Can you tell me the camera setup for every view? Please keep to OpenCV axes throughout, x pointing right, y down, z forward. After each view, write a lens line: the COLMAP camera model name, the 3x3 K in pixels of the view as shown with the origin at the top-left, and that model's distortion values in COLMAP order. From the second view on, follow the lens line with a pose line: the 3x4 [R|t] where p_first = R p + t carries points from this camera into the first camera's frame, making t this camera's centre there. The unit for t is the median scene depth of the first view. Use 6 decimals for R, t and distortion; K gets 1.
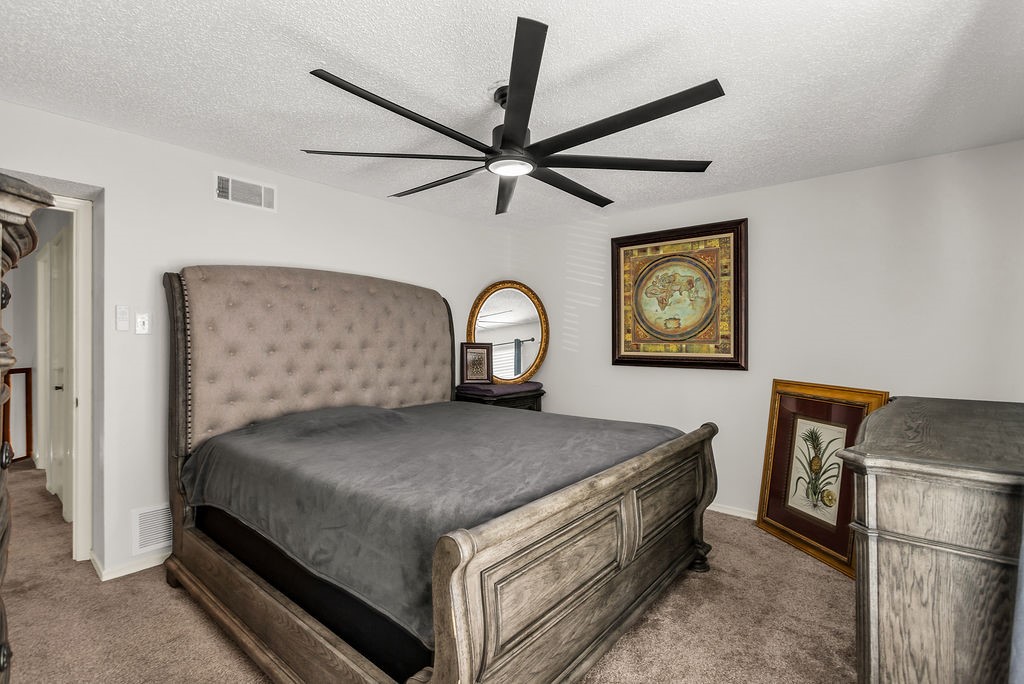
lens RADIAL K [[484.1, 0, 510.9], [0, 484.1, 336.0], [0, 0, 1]] dist [-0.000044, 0.000316]
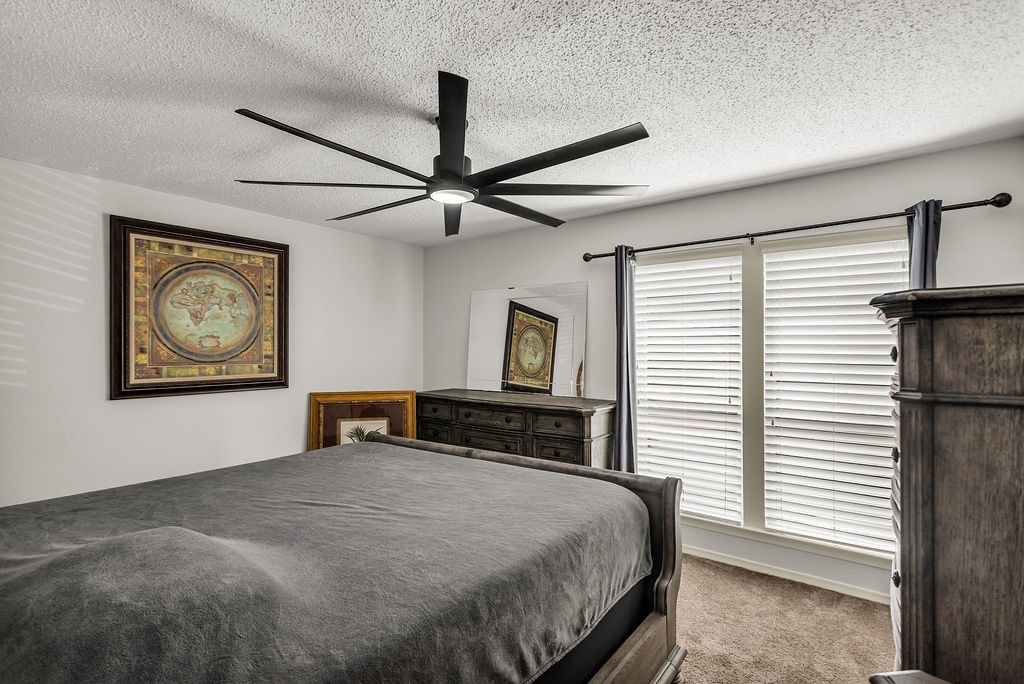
lens RADIAL K [[484.1, 0, 511.1], [0, 484.1, 347.5], [0, 0, 1]] dist [-0.000044, 0.000316]
pose [[-0.043700, -0.002505, 0.999042, -0.545569], [-0.003486, 0.999991, 0.002355, -0.019826], [-0.999039, -0.003380, -0.043708, 0.507106]]
